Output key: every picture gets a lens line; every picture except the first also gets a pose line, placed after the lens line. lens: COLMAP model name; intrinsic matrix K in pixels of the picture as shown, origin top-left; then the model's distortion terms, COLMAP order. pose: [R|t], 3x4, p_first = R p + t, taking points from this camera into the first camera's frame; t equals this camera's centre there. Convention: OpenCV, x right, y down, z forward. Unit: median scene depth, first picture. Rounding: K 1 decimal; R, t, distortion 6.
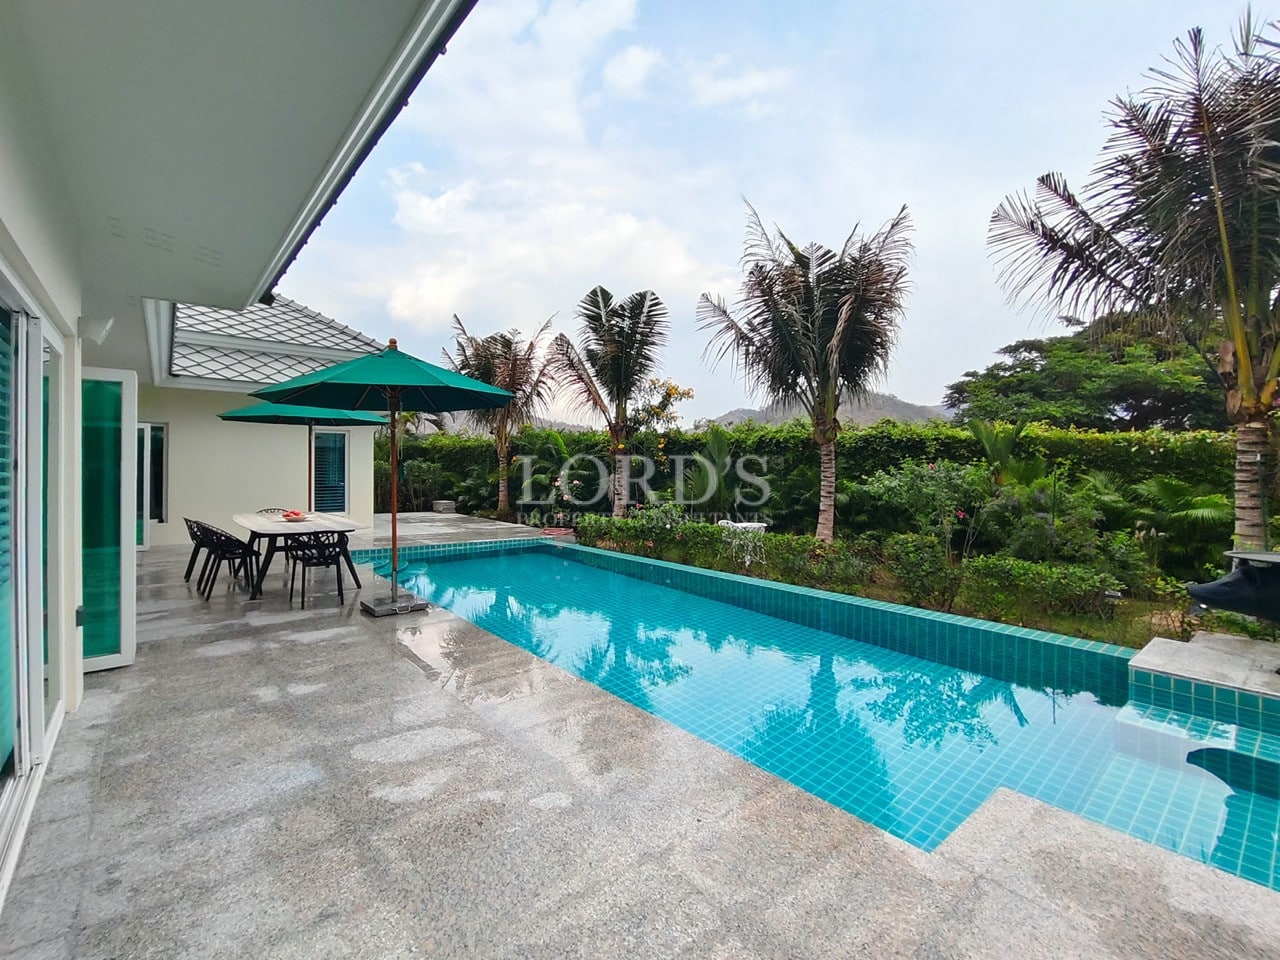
lens RADIAL K [[578.7, 0, 610.2], [0, 578.7, 477.9], [0, 0, 1]] dist [0.002141, 0.000064]
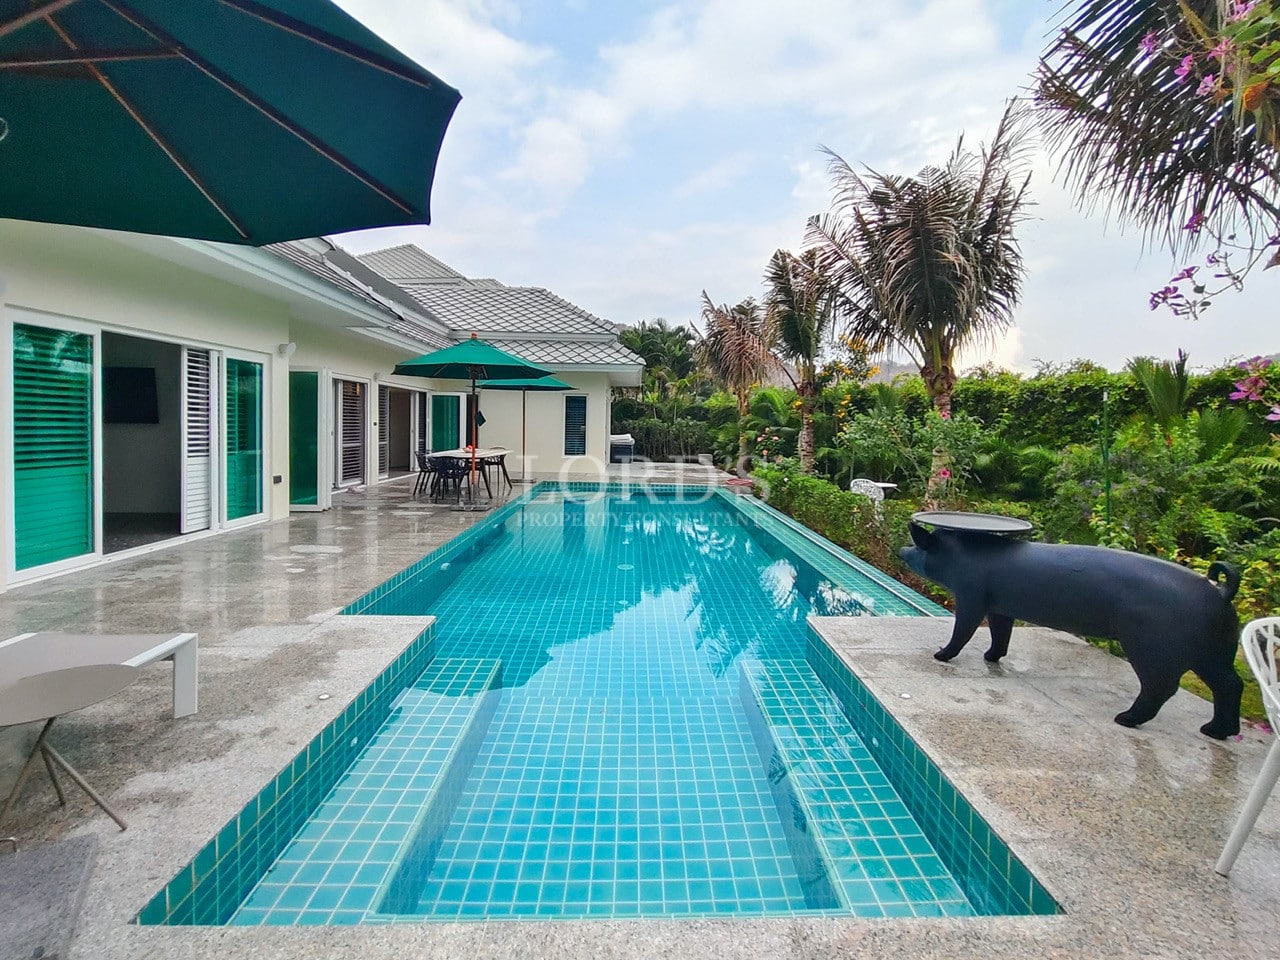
lens RADIAL K [[573.8, 0, 640.0], [0, 573.8, 480.0], [0, 0, 1]] dist [-0.062523, -0.000077]
pose [[0.791073, 0.060754, -0.608698, 0.308892], [-0.027911, 0.997604, 0.063296, 0.014181], [0.611085, -0.033083, 0.790873, 0.031560]]
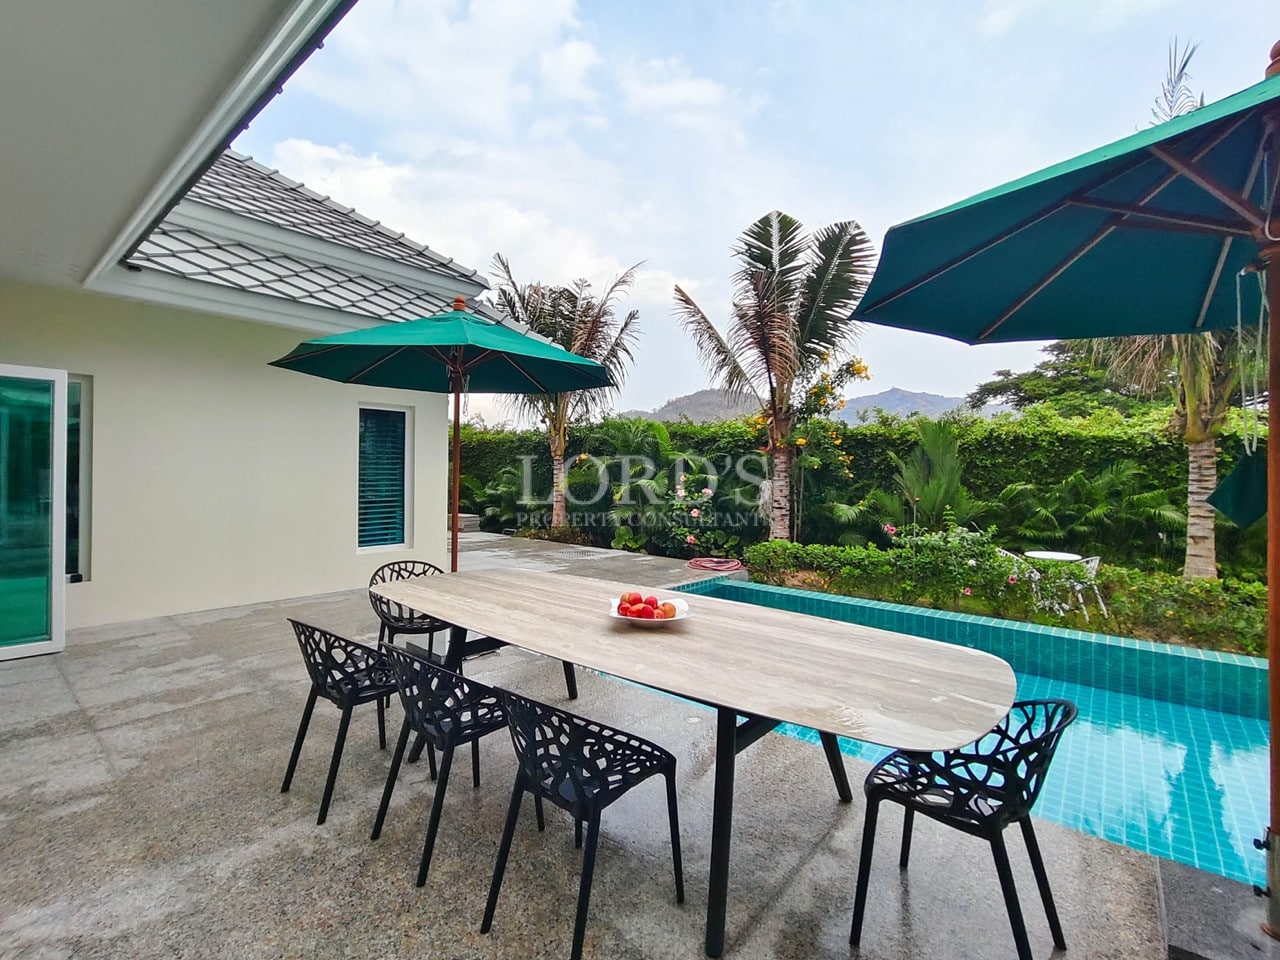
lens RADIAL K [[573.8, 0, 640.0], [0, 573.8, 480.0], [0, 0, 1]] dist [-0.062523, -0.000077]
pose [[0.979518, -0.005294, 0.201287, -0.245212], [0.003685, 0.999958, 0.008367, -0.010522], [-0.201323, -0.007453, 0.979496, 0.281670]]
